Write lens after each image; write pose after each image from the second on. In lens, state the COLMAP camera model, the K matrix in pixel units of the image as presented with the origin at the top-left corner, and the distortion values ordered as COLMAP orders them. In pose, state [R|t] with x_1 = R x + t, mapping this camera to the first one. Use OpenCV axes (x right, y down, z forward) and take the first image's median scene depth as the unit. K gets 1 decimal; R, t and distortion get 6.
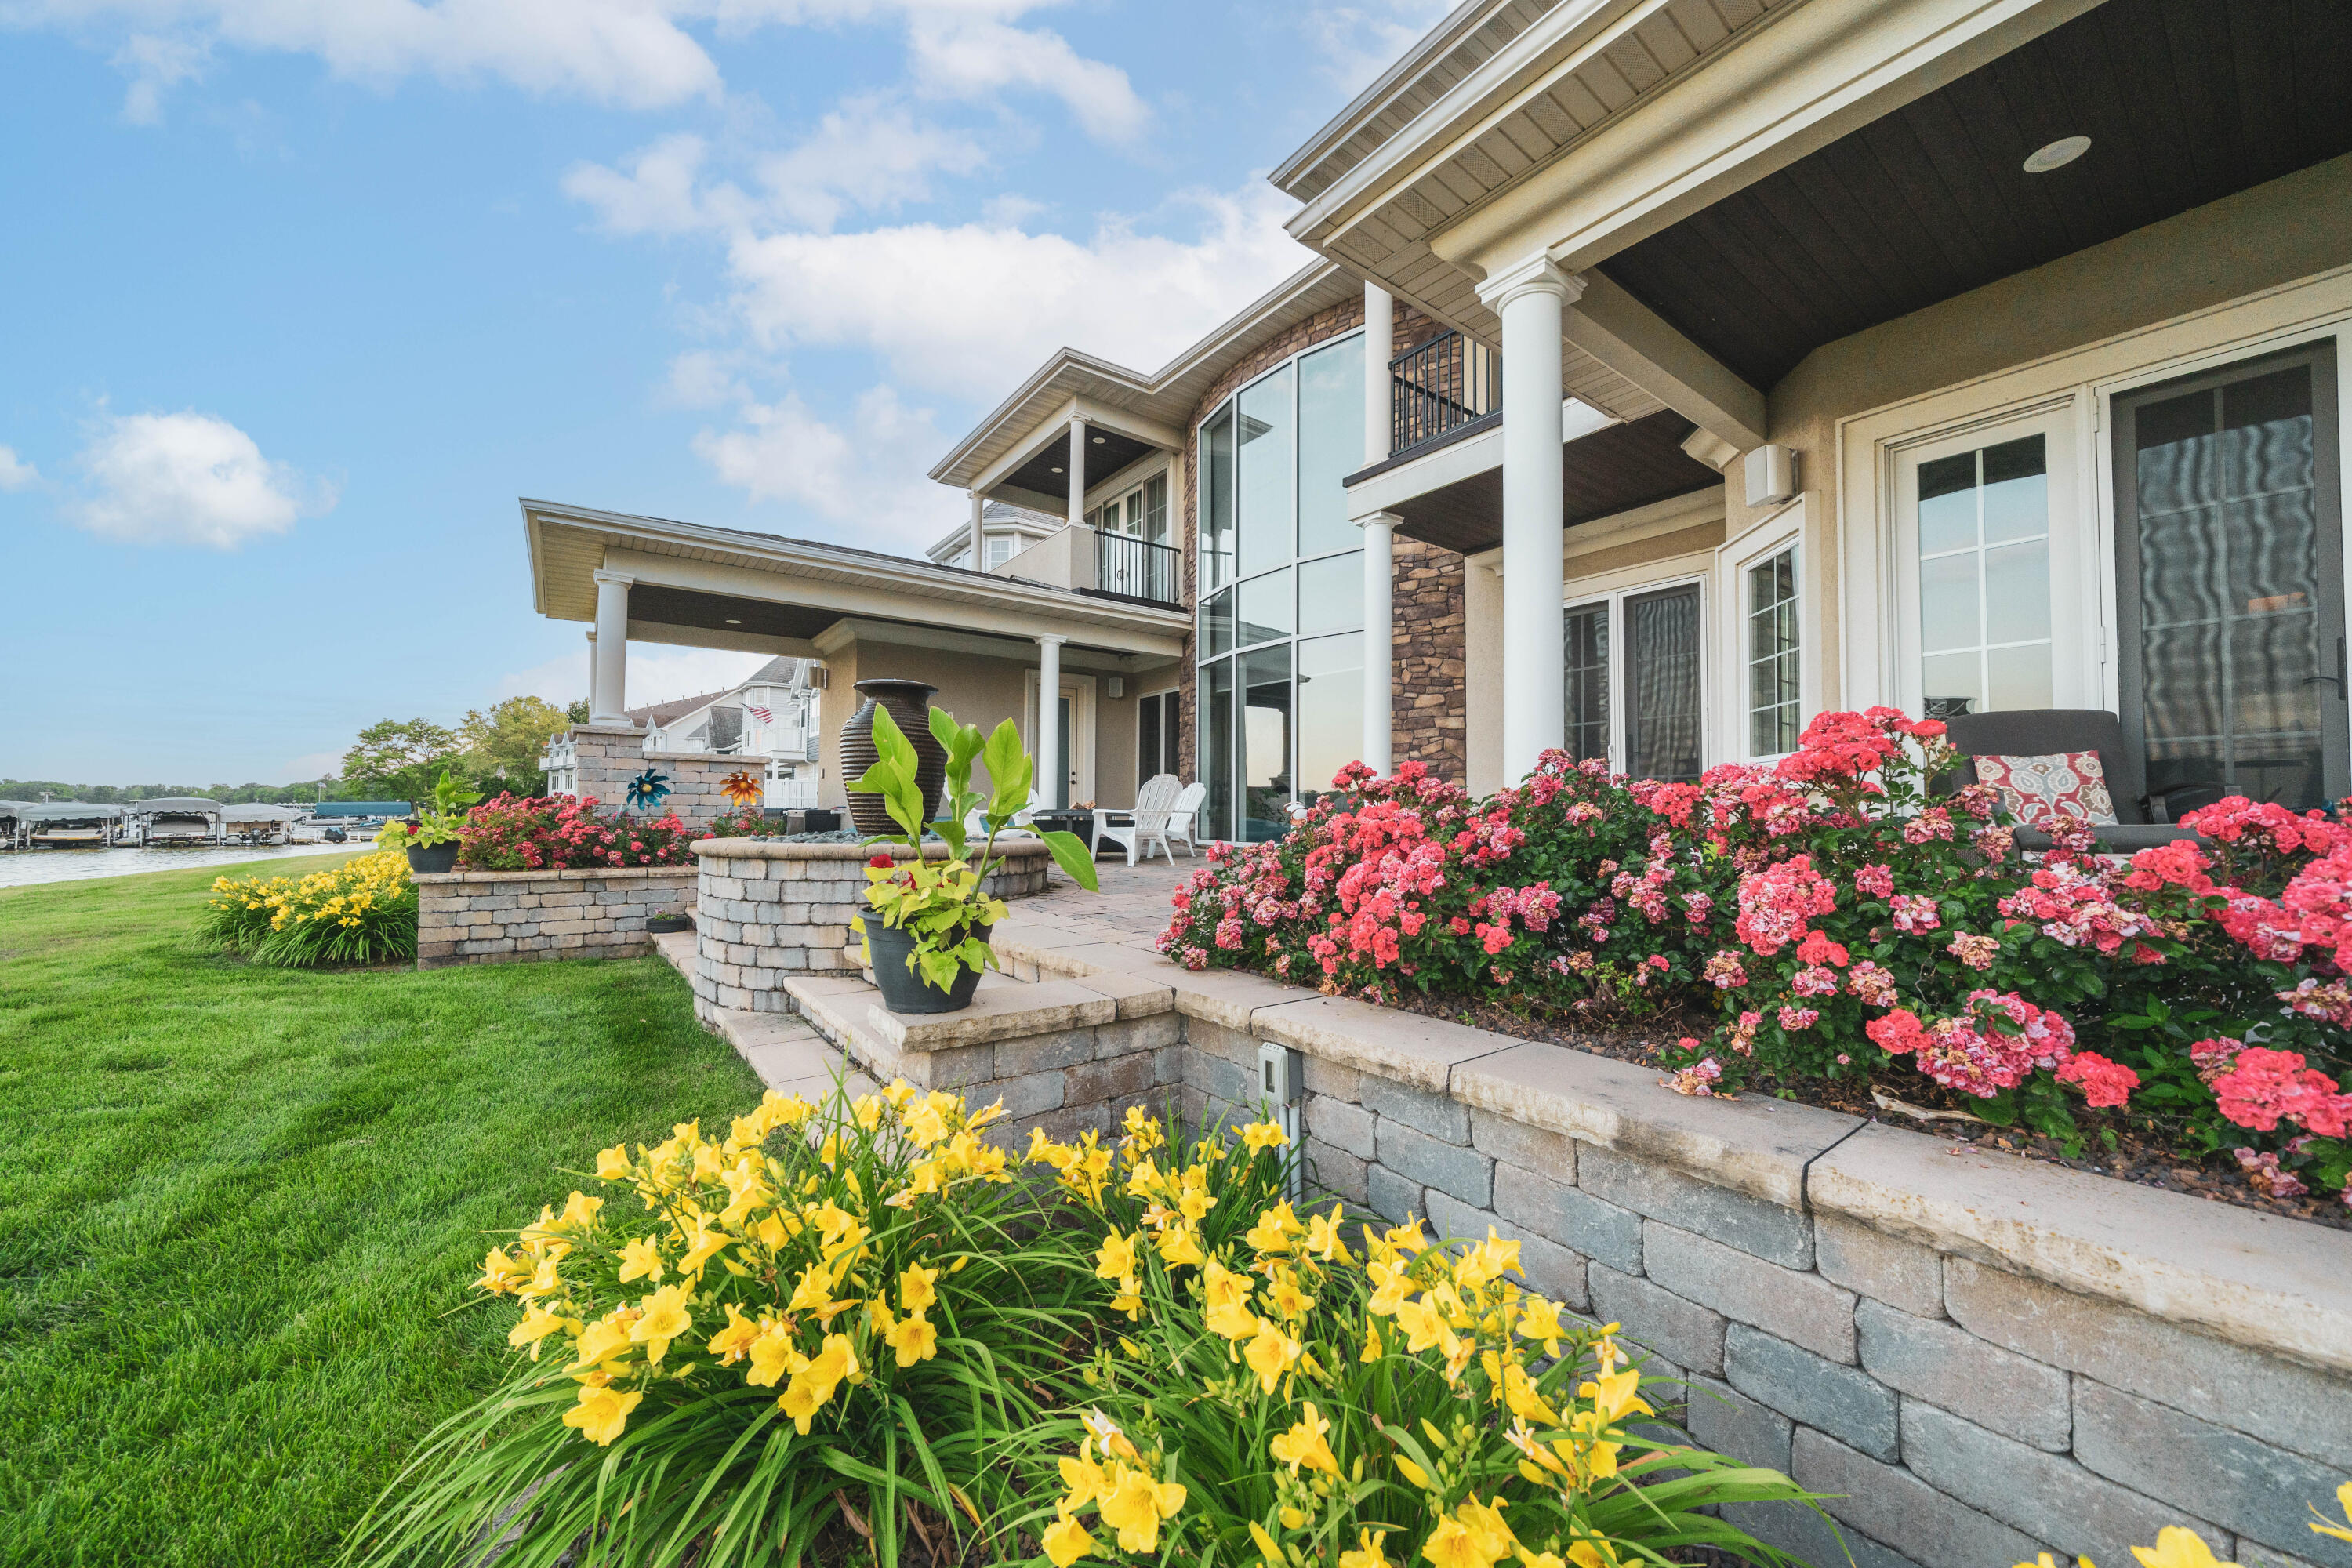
lens RADIAL K [[841.2, 0, 1176.0], [0, 841.2, 784.0], [0, 0, 1]] dist [-0.002873, -0.000095]
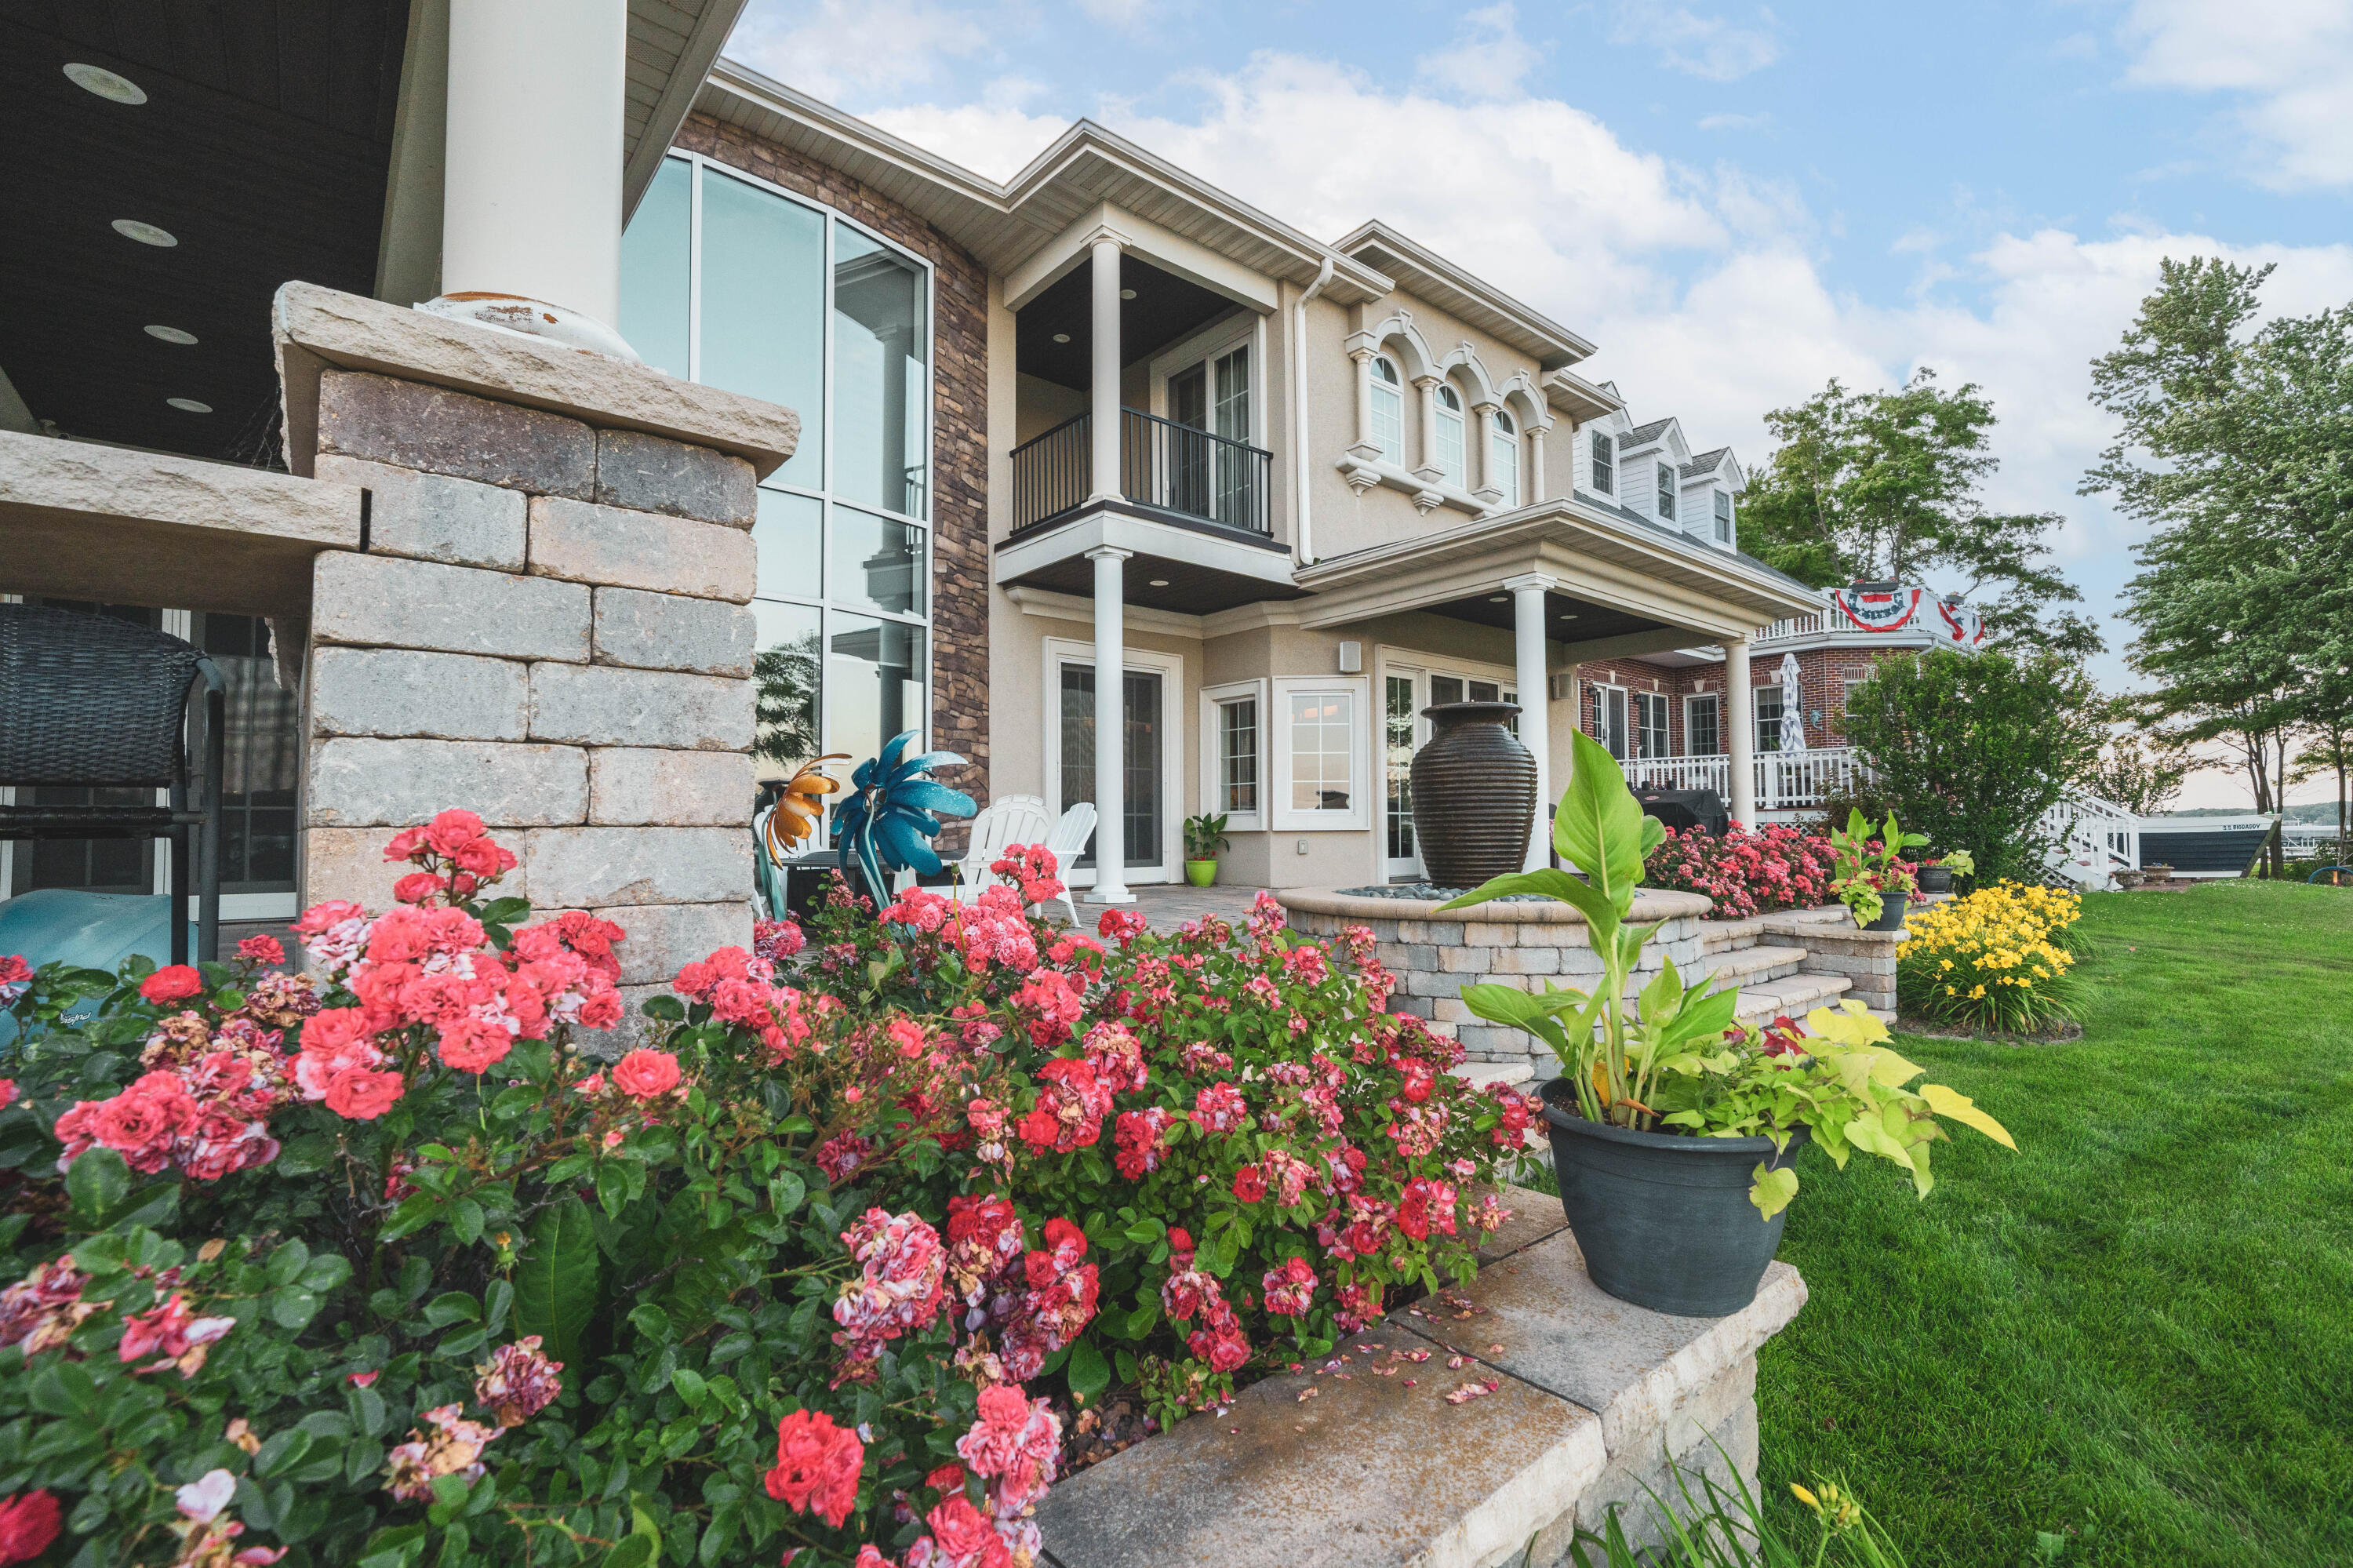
lens RADIAL K [[1031.2, 0, 1180.5], [0, 1031.2, 790.3], [0, 0, 1]] dist [0.010953, 0.000022]
pose [[-0.061953, 0.033443, 0.997519, -1.020129], [-0.031922, 0.998861, -0.035470, 0.008560], [-0.997568, -0.034040, -0.060815, 1.023352]]
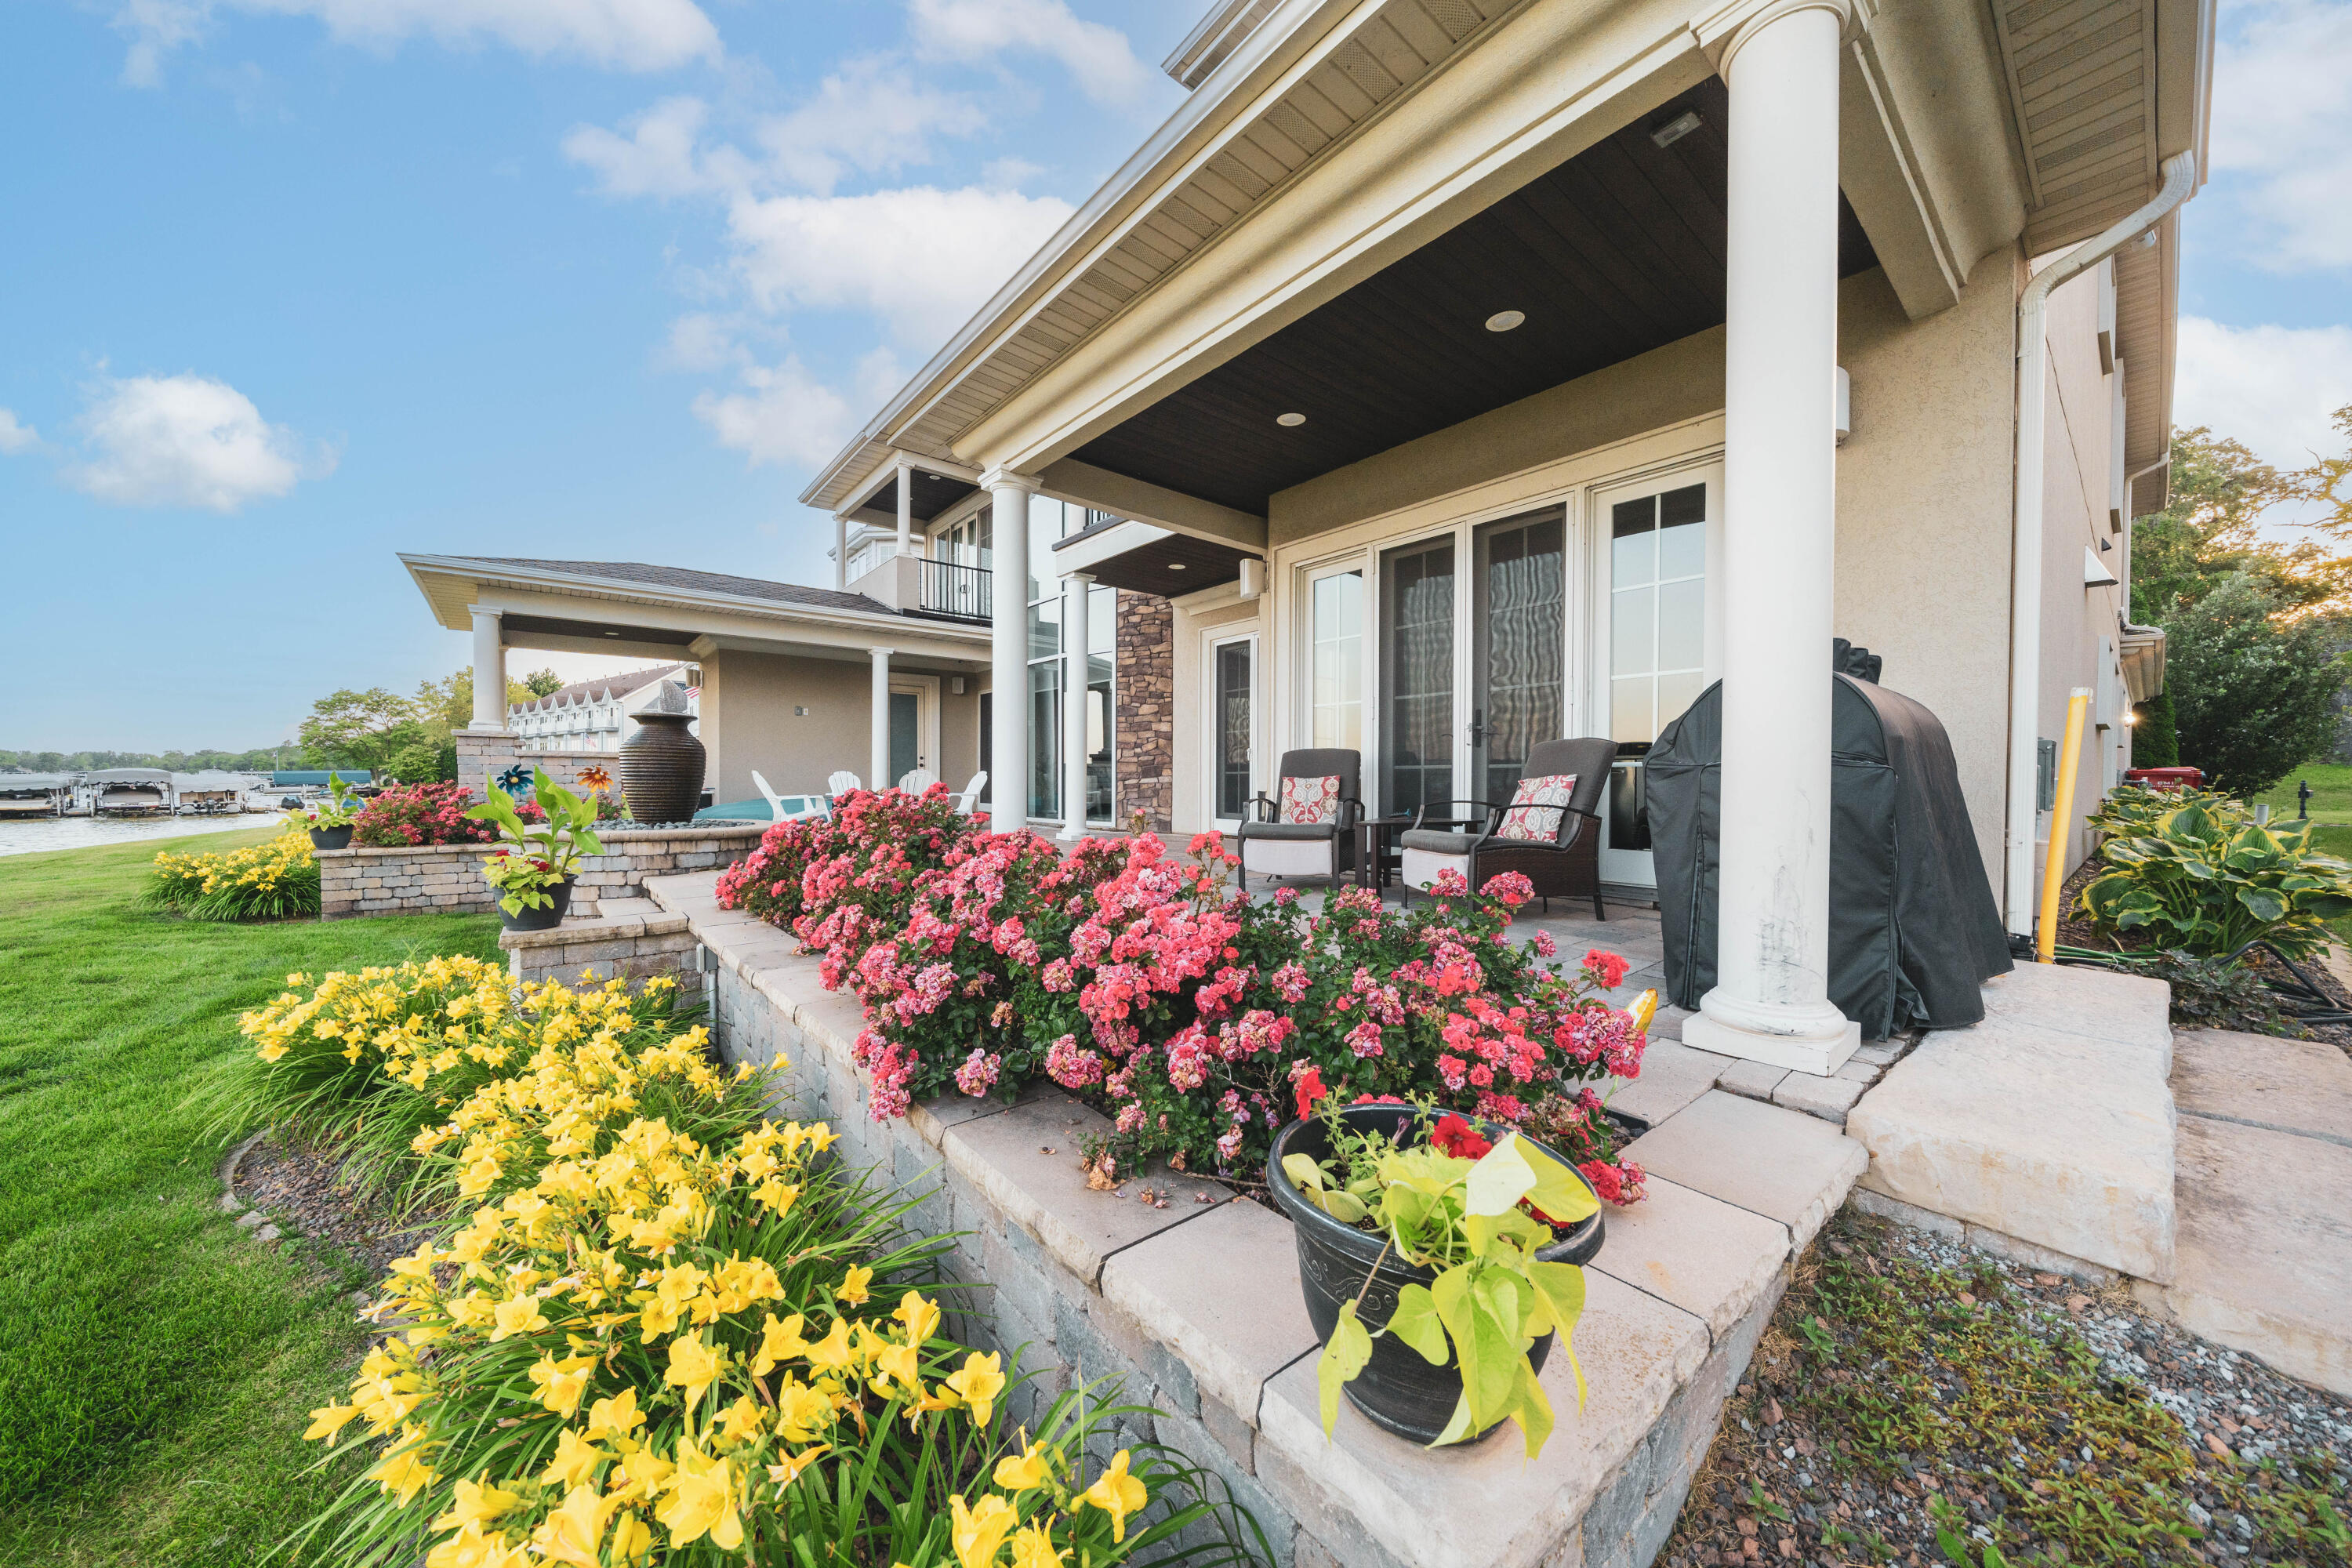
lens RADIAL K [[799.8, 0, 1176.0], [0, 799.8, 784.0], [0, 0, 1]] dist [0.000287, -0.000177]
pose [[0.998967, -0.002285, 0.045389, 0.353465], [0.000318, 0.999062, 0.043294, -0.046467], [-0.045445, -0.043234, 0.998031, -0.285507]]
